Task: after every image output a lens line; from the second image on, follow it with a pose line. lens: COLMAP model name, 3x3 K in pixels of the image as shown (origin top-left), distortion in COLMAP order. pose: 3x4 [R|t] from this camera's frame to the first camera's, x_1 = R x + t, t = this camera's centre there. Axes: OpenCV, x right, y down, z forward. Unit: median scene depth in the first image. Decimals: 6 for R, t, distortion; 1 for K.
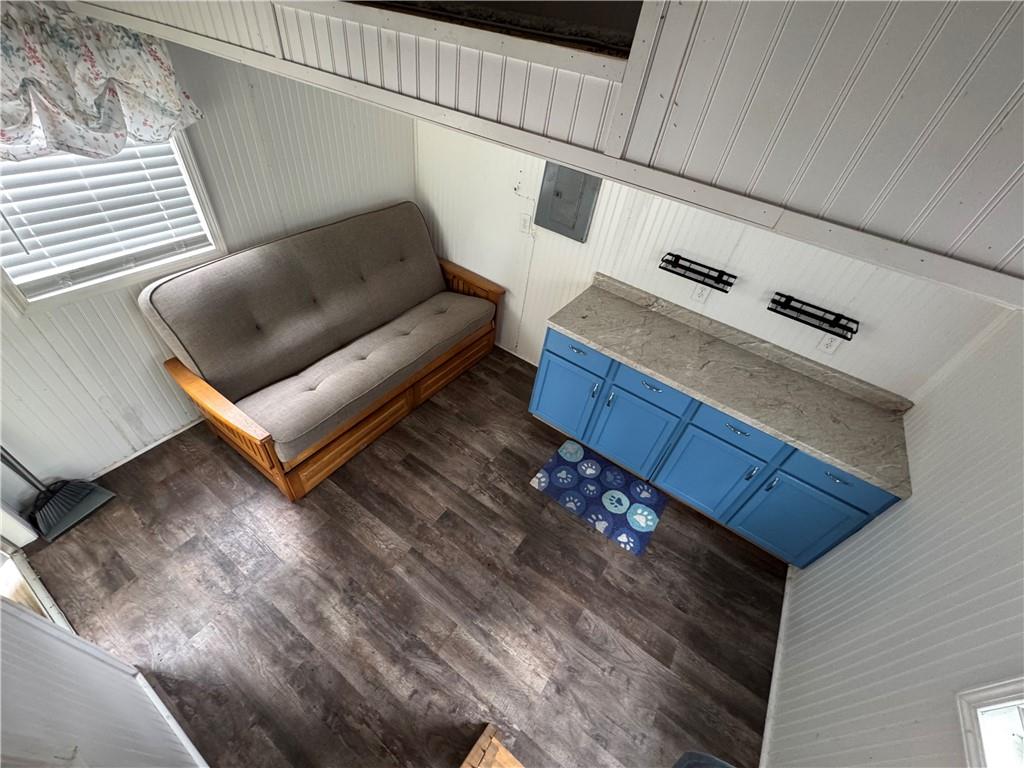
lens RADIAL K [[409.2, 0, 511.3], [0, 409.2, 384.0], [0, 0, 1]] dist [-0.003354, -0.000127]
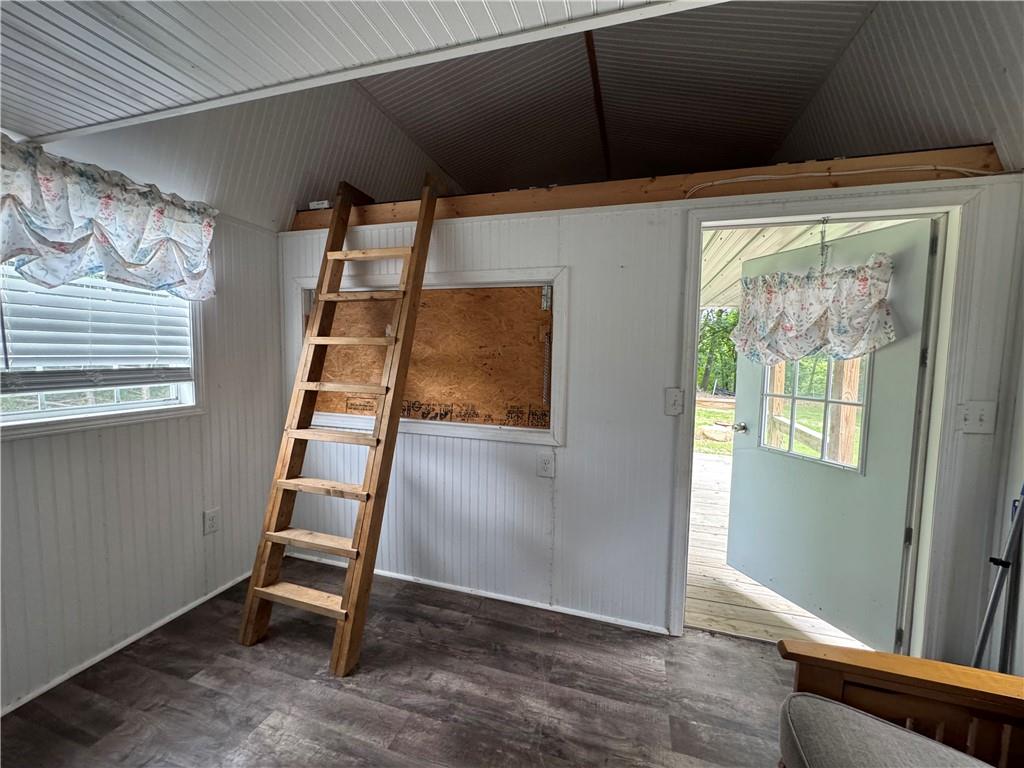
lens RADIAL K [[409.2, 0, 512.6], [0, 409.2, 383.6], [0, 0, 1]] dist [-0.003354, -0.000127]
pose [[-0.943302, -0.125944, -0.307113, -0.035019], [-0.307897, 0.677672, 0.667803, -0.301438], [0.124016, 0.724499, -0.678027, 0.891230]]
